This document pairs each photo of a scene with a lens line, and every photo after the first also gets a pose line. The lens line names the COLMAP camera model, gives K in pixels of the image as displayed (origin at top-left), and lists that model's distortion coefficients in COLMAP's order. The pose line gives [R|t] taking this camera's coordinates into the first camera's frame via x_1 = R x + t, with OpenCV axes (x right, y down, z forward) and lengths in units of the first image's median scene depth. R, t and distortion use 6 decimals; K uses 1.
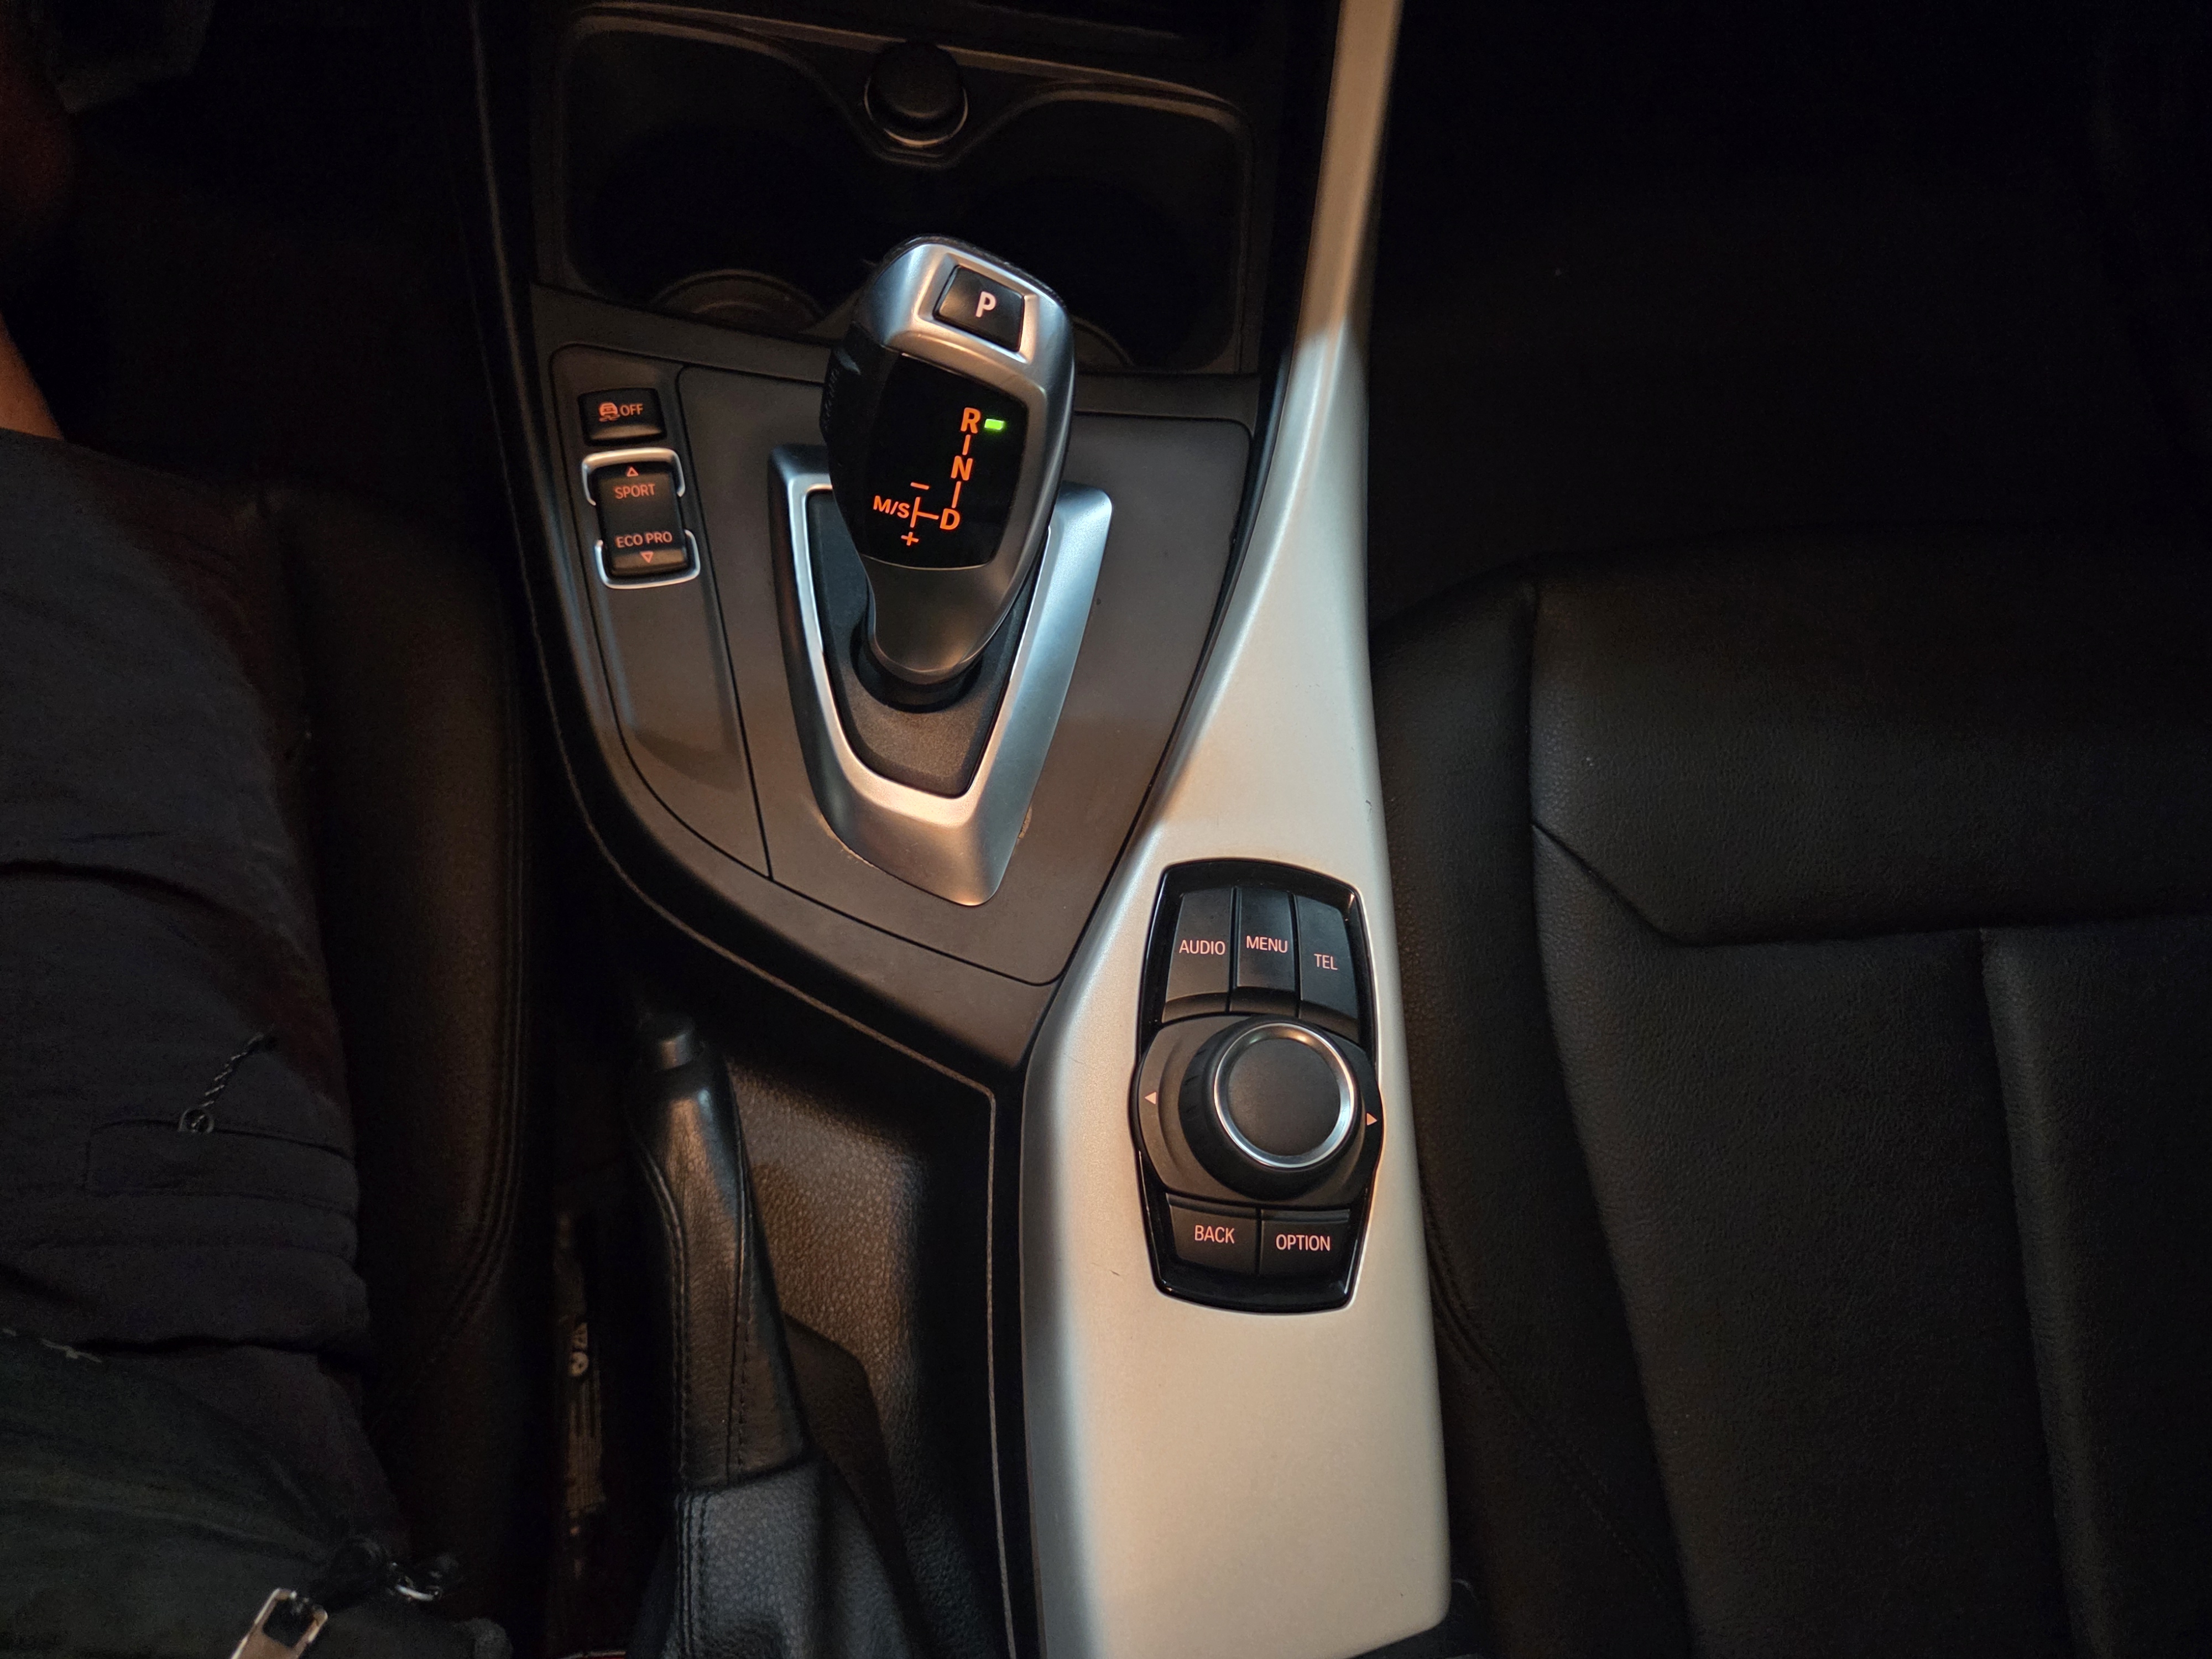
lens RADIAL K [[1497.4, 0, 1092.9], [0, 1497.4, 801.1], [0, 0, 1]] dist [0.061583, -0.053811]
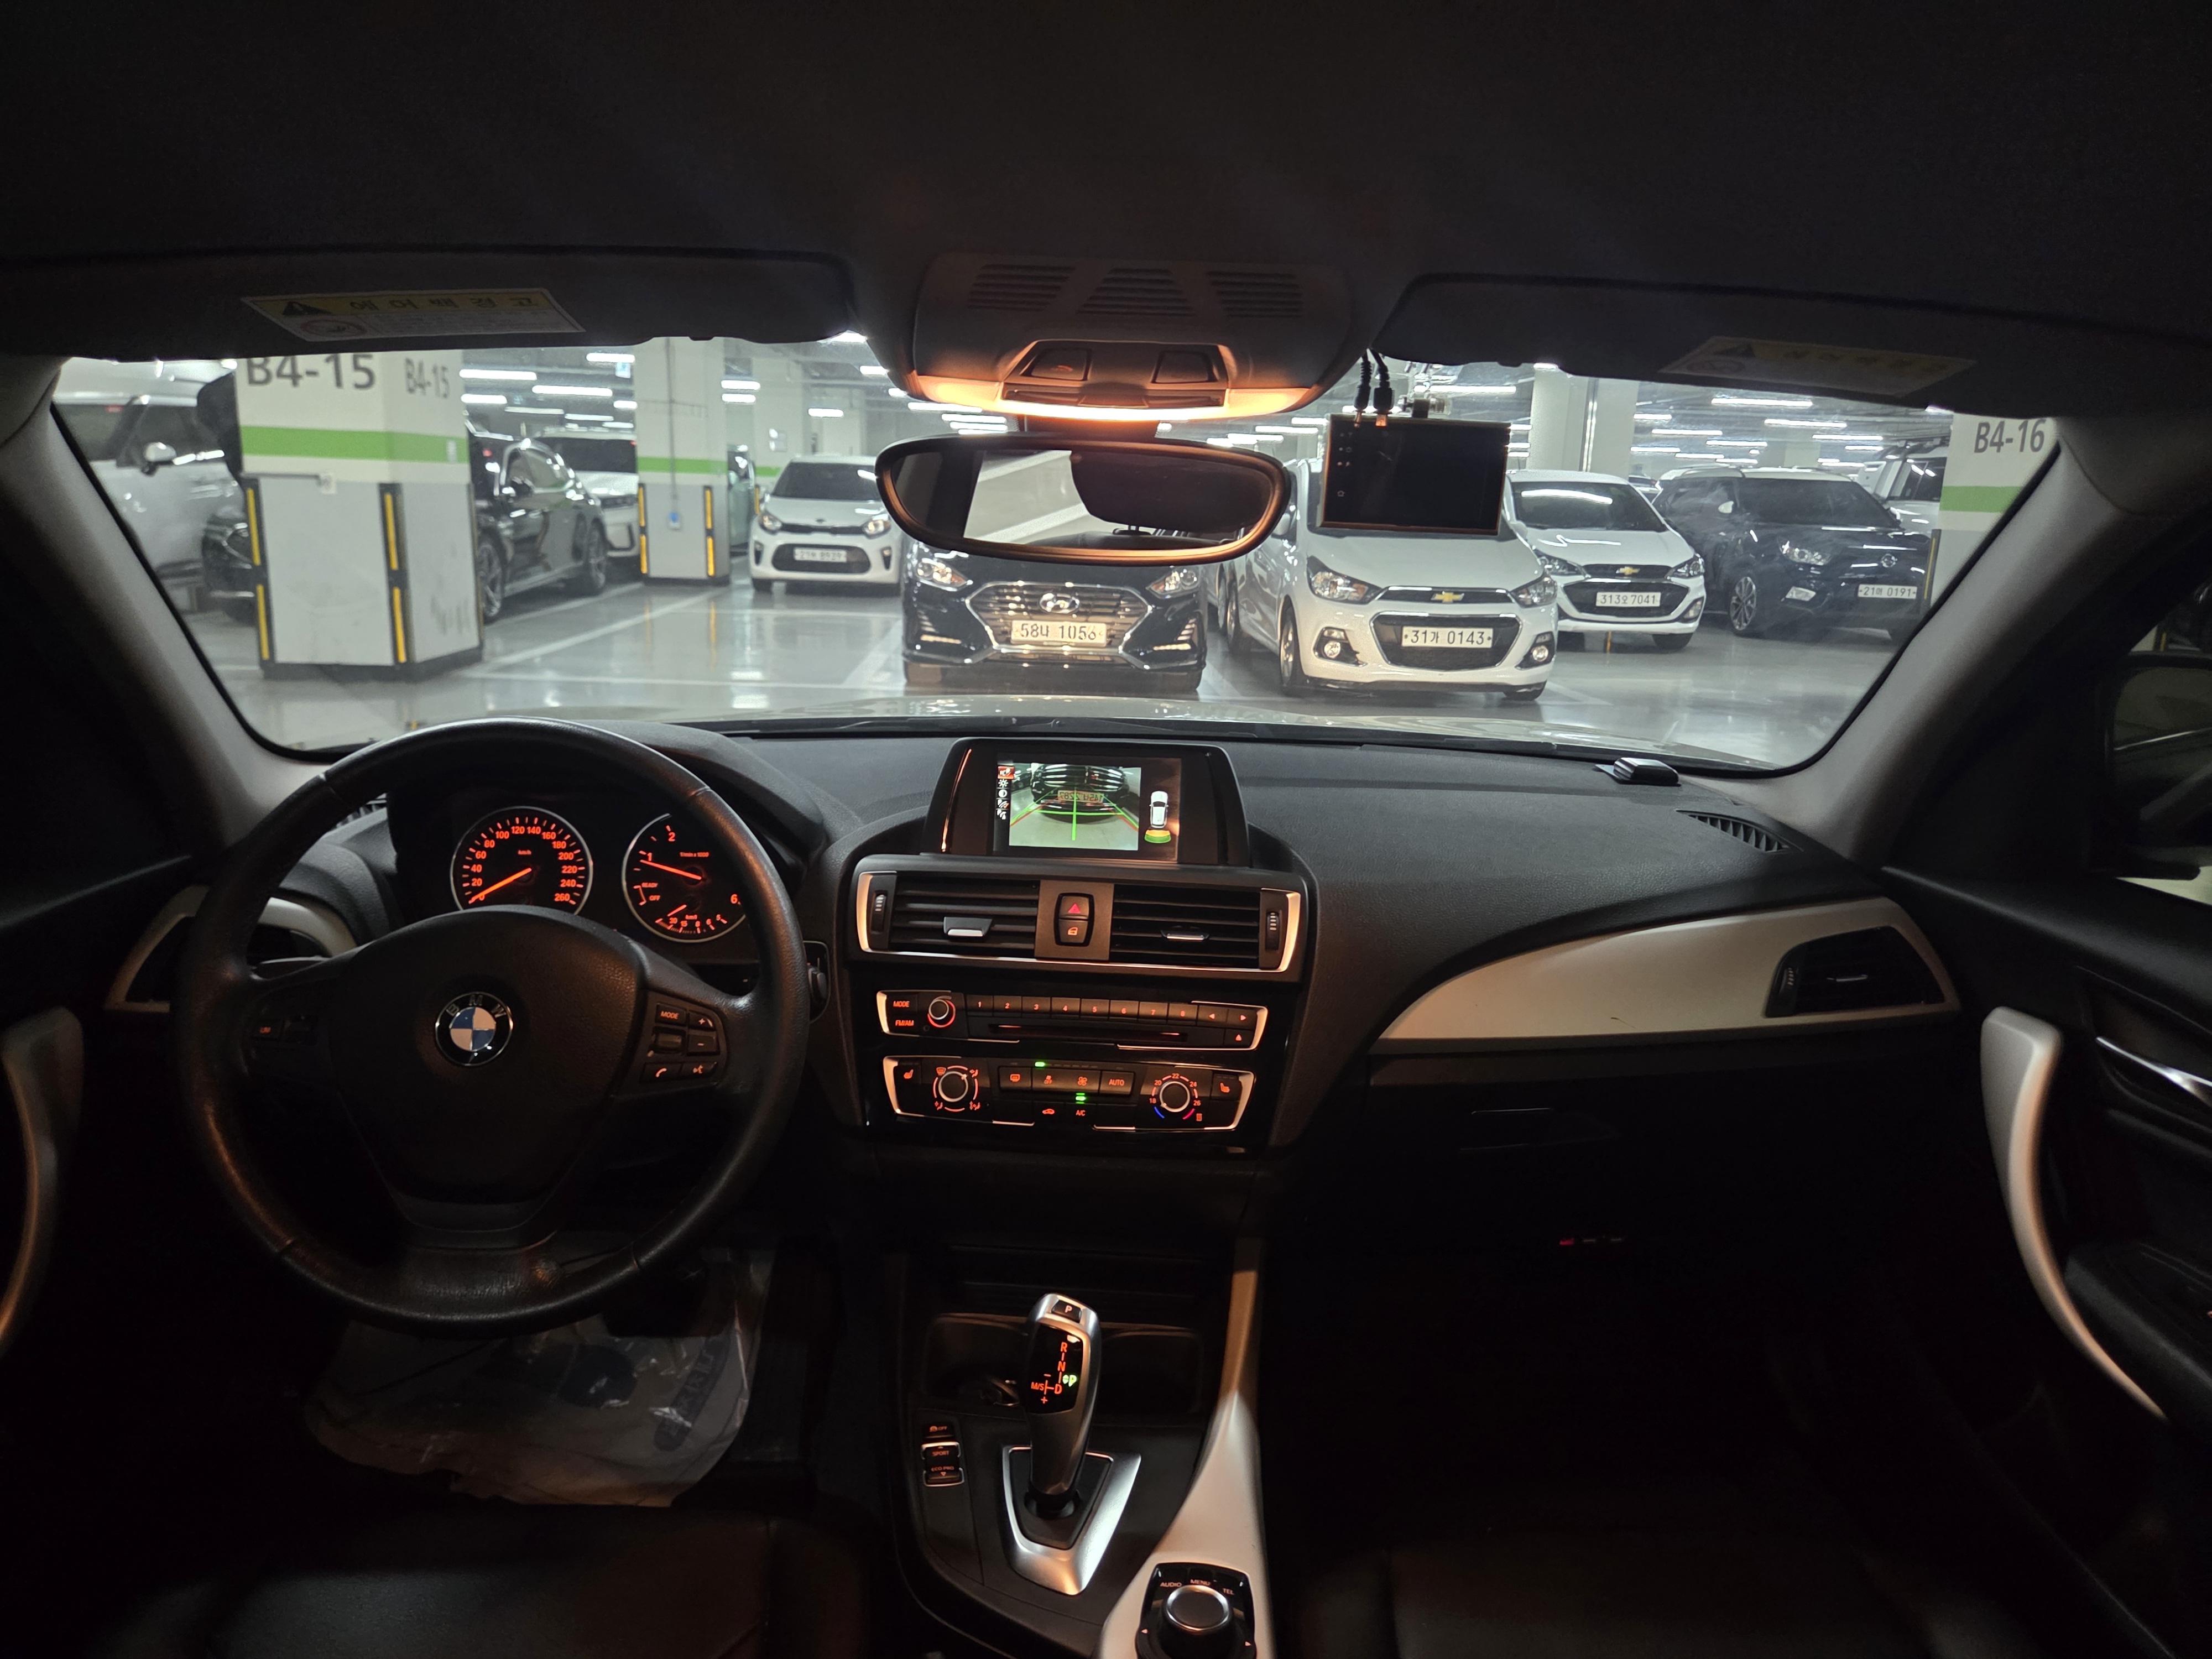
lens RADIAL K [[1499.2, 0, 1115.7], [0, 1499.2, 829.1], [0, 0, 1]] dist [0.067012, -0.068648]
pose [[0.988130, -0.133020, -0.076842, 0.283217], [0.002959, 0.516597, -0.856224, 1.301451], [0.153591, 0.845833, 0.510859, -1.012418]]
